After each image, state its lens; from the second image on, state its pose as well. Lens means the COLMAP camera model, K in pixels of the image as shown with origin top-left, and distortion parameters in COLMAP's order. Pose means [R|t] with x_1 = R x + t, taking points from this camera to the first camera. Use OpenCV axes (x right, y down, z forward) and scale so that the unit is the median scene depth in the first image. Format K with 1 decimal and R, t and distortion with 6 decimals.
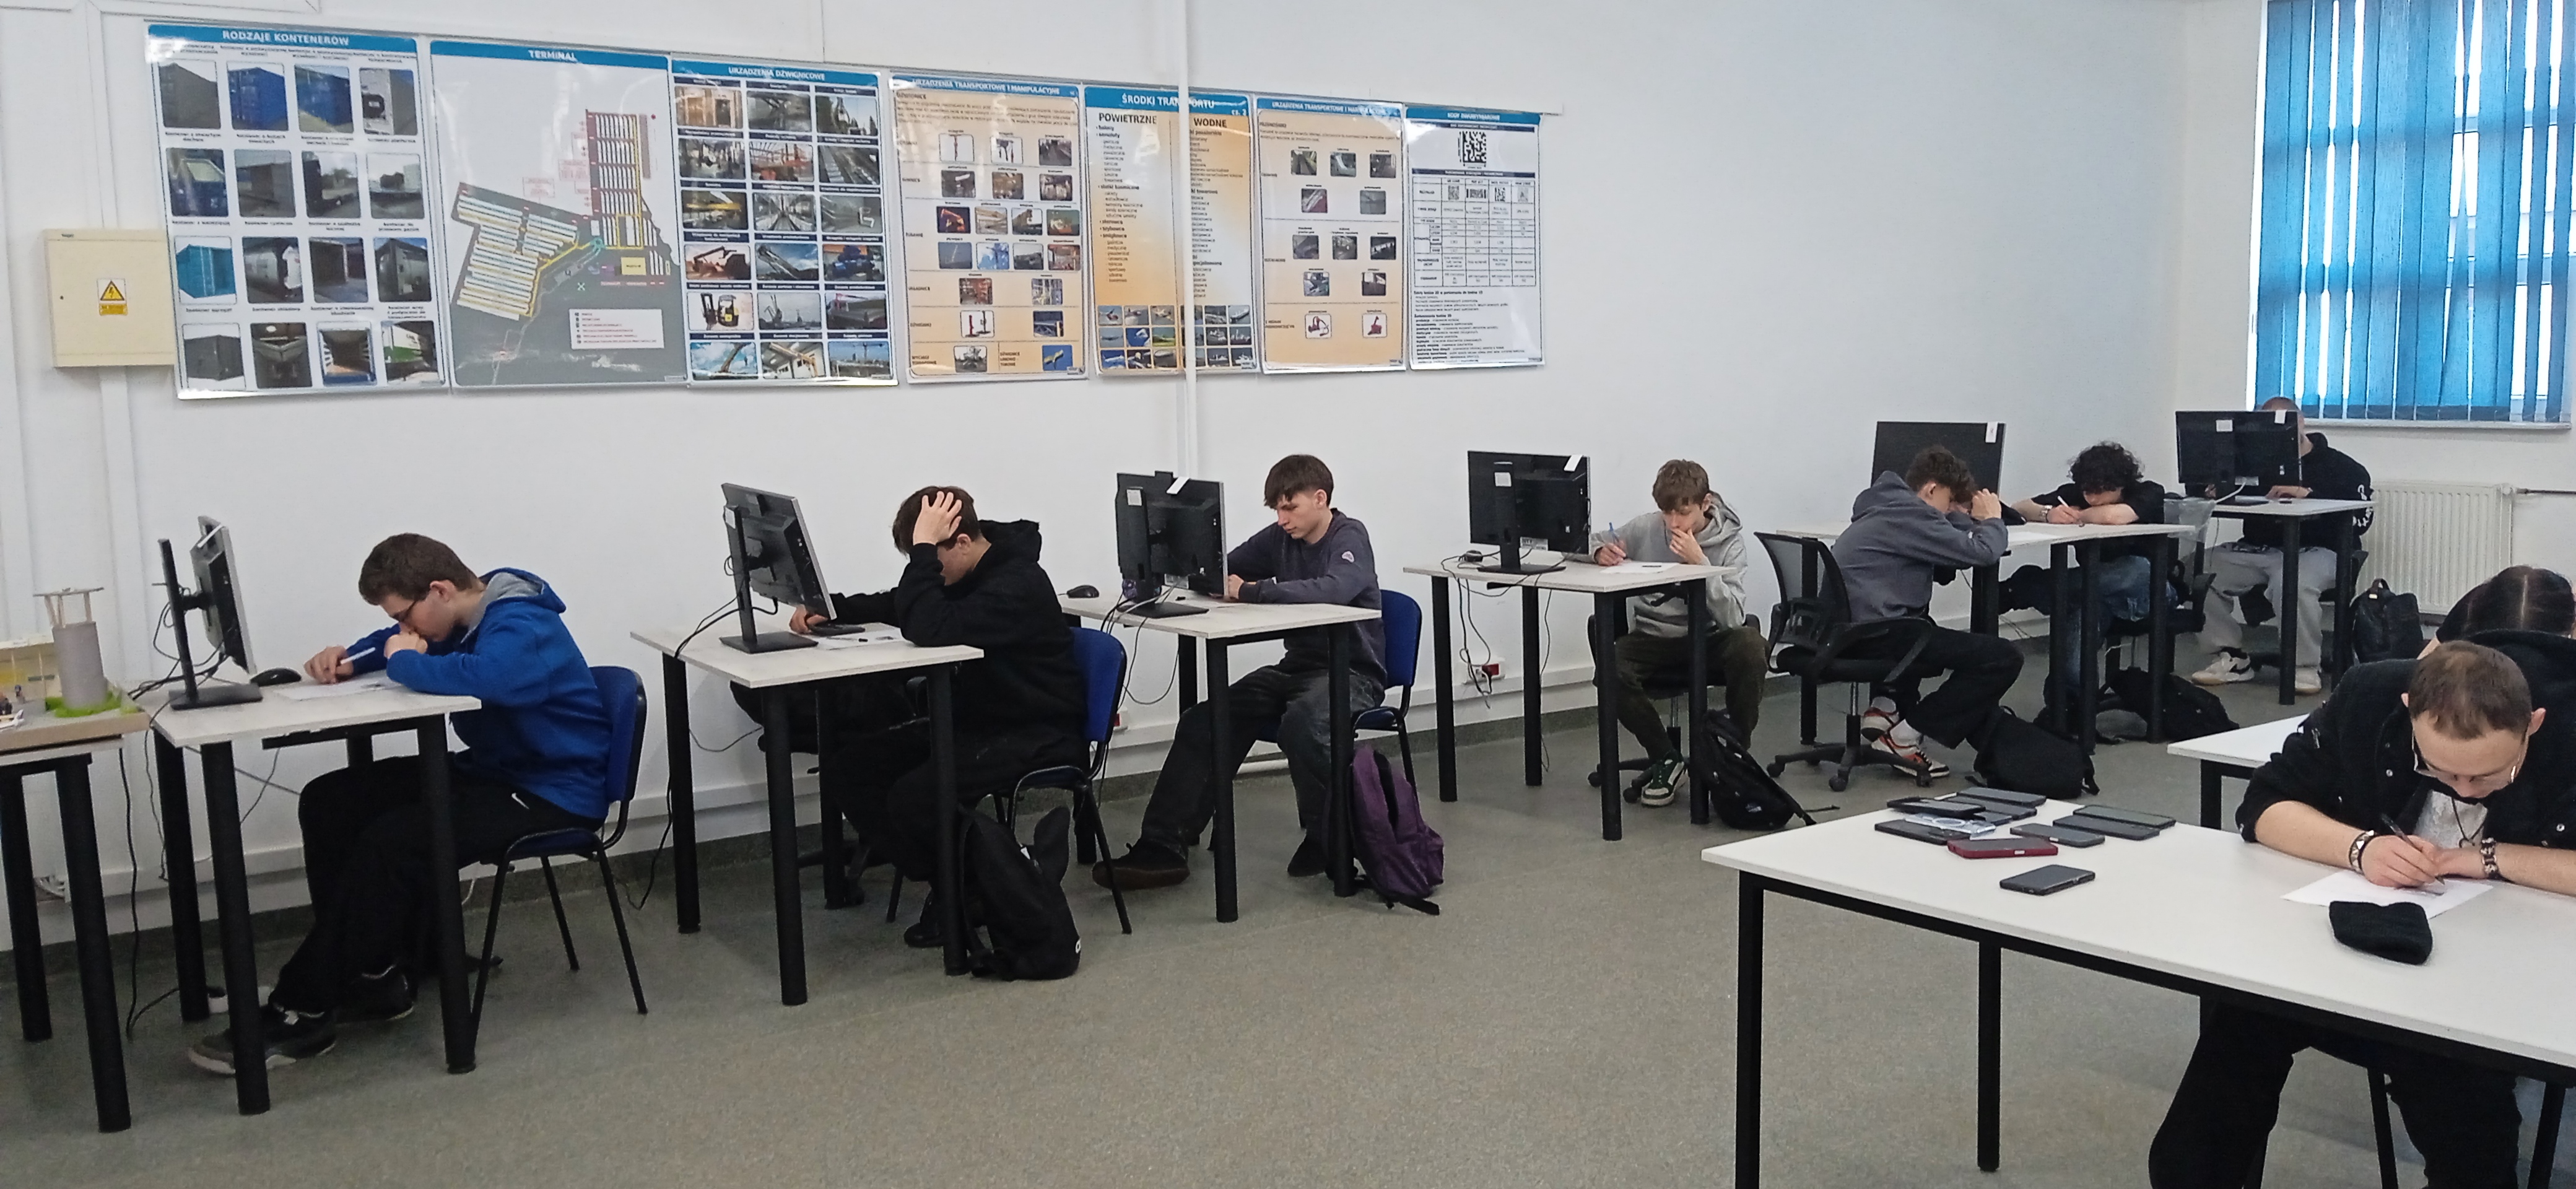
lens RADIAL K [[2150.0, 0, 1288.0], [0, 2150.0, 594.5], [0, 0, 1]] dist [0.111498, -0.193677]
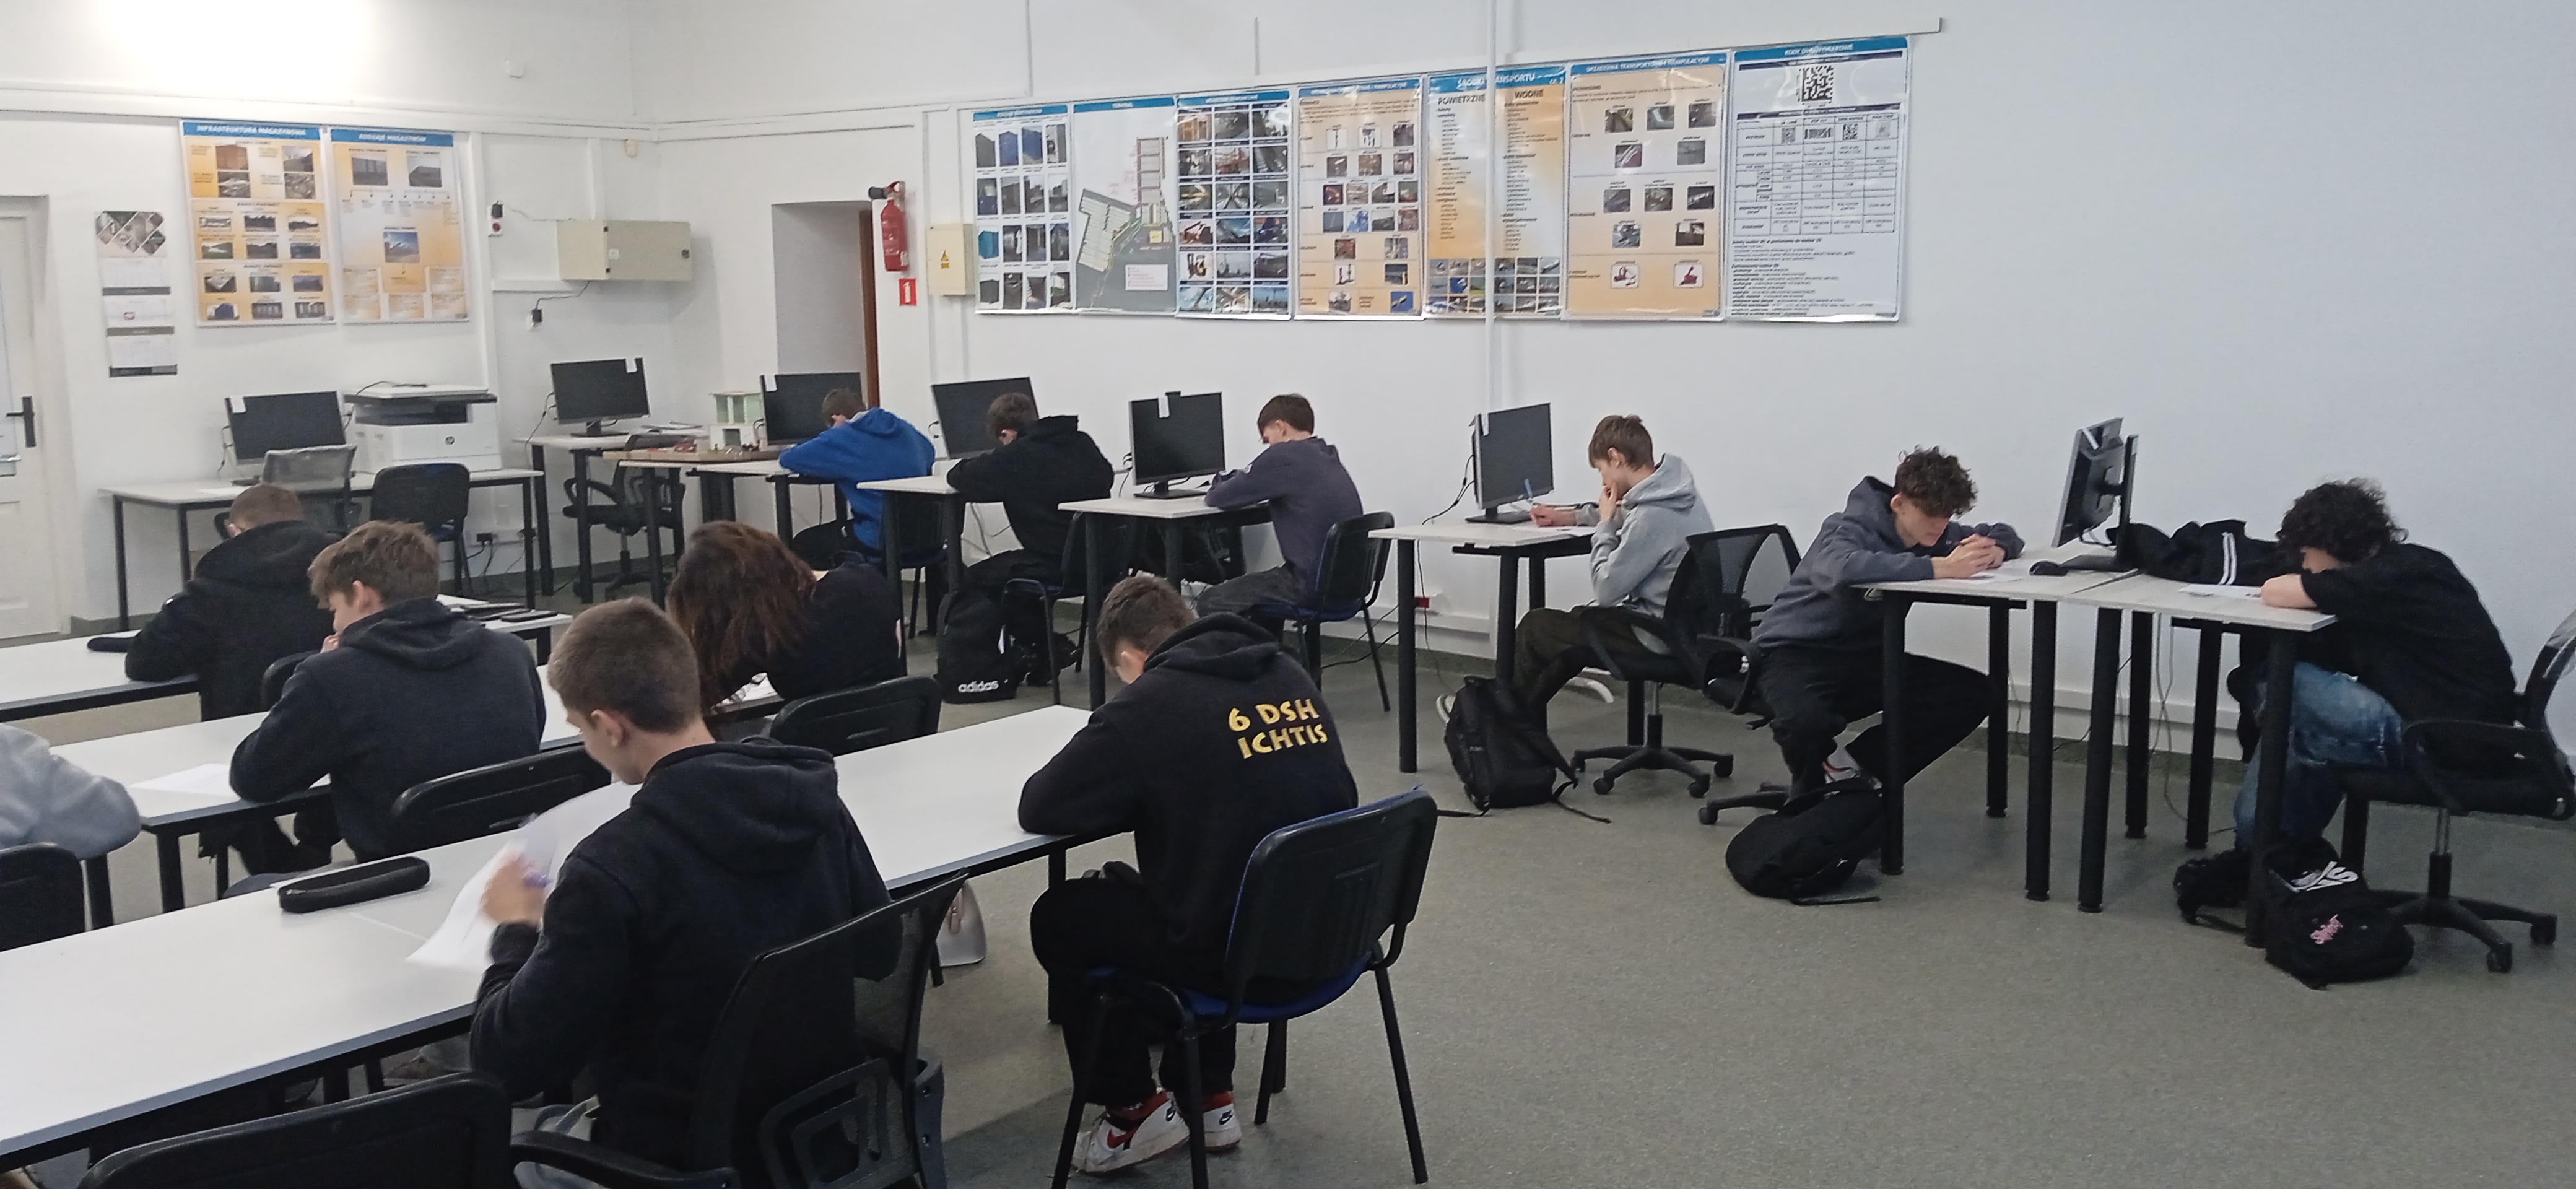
lens RADIAL K [[2154.3, 0, 1288.0], [0, 2154.3, 594.5], [0, 0, 1]] dist [0.143251, -0.266548]
pose [[0.239338, 0.153951, -0.958654, 1.129795], [-0.114645, 0.984923, 0.129547, -0.100470], [0.964144, 0.078899, 0.253379, 0.655727]]
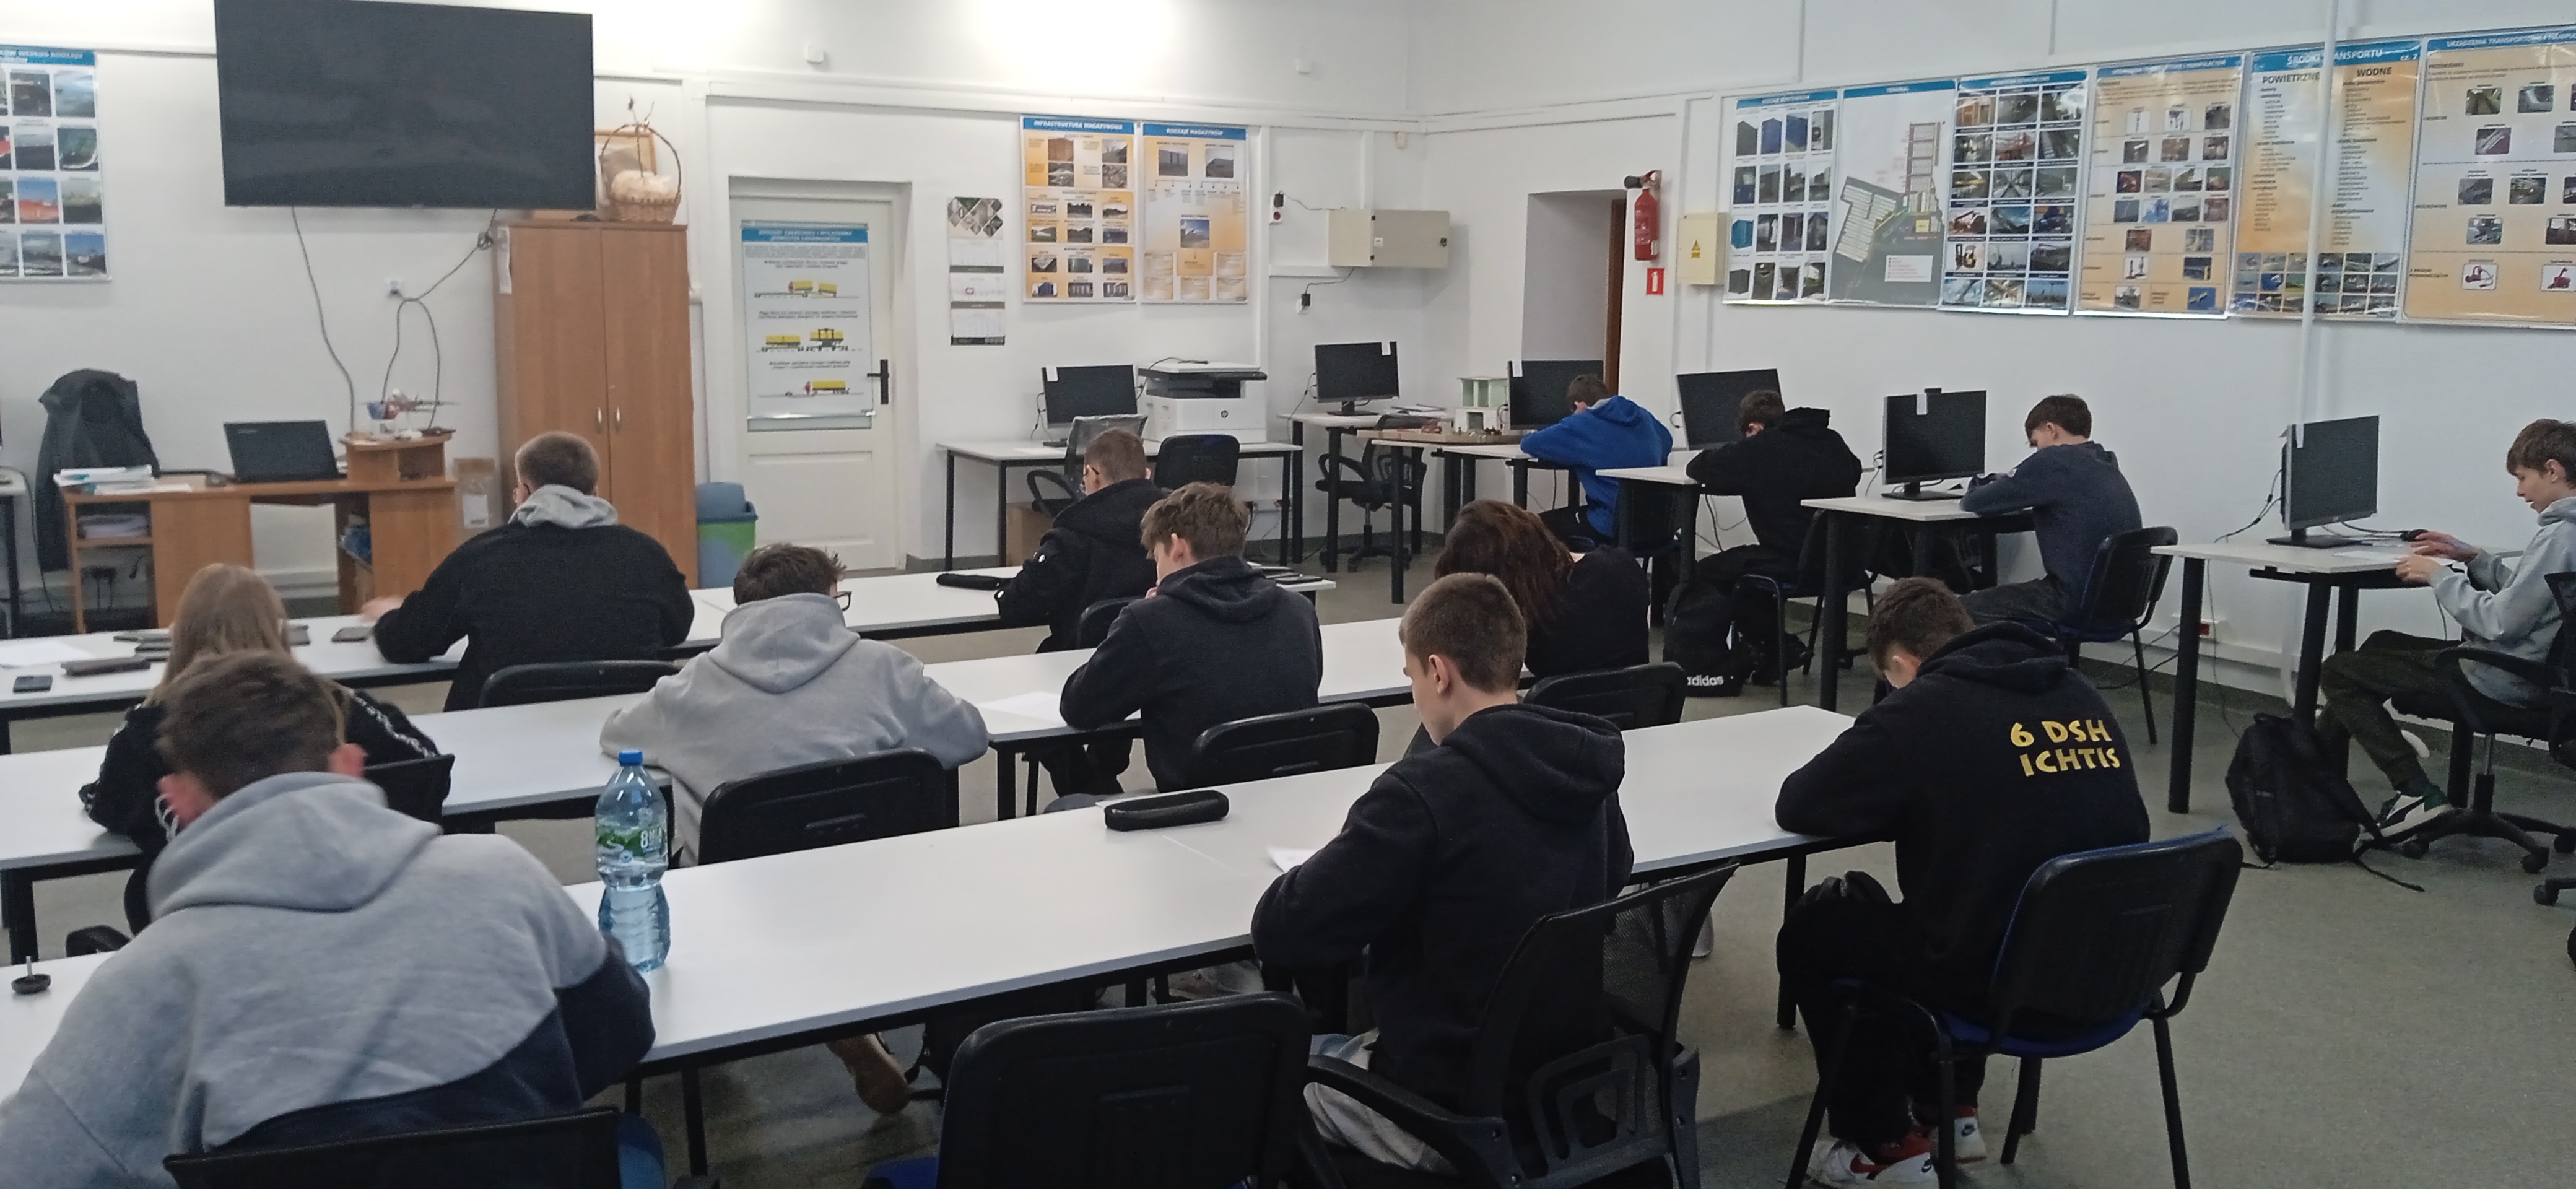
lens RADIAL K [[2169.3, 0, 1288.0], [0, 2169.3, 594.5], [0, 0, 1]] dist [0.116158, -0.199700]
pose [[-0.088080, 0.162457, -0.982777, 1.132832], [-0.132158, 0.975983, 0.173178, -0.098041], [0.987308, 0.145136, -0.064494, 0.643159]]
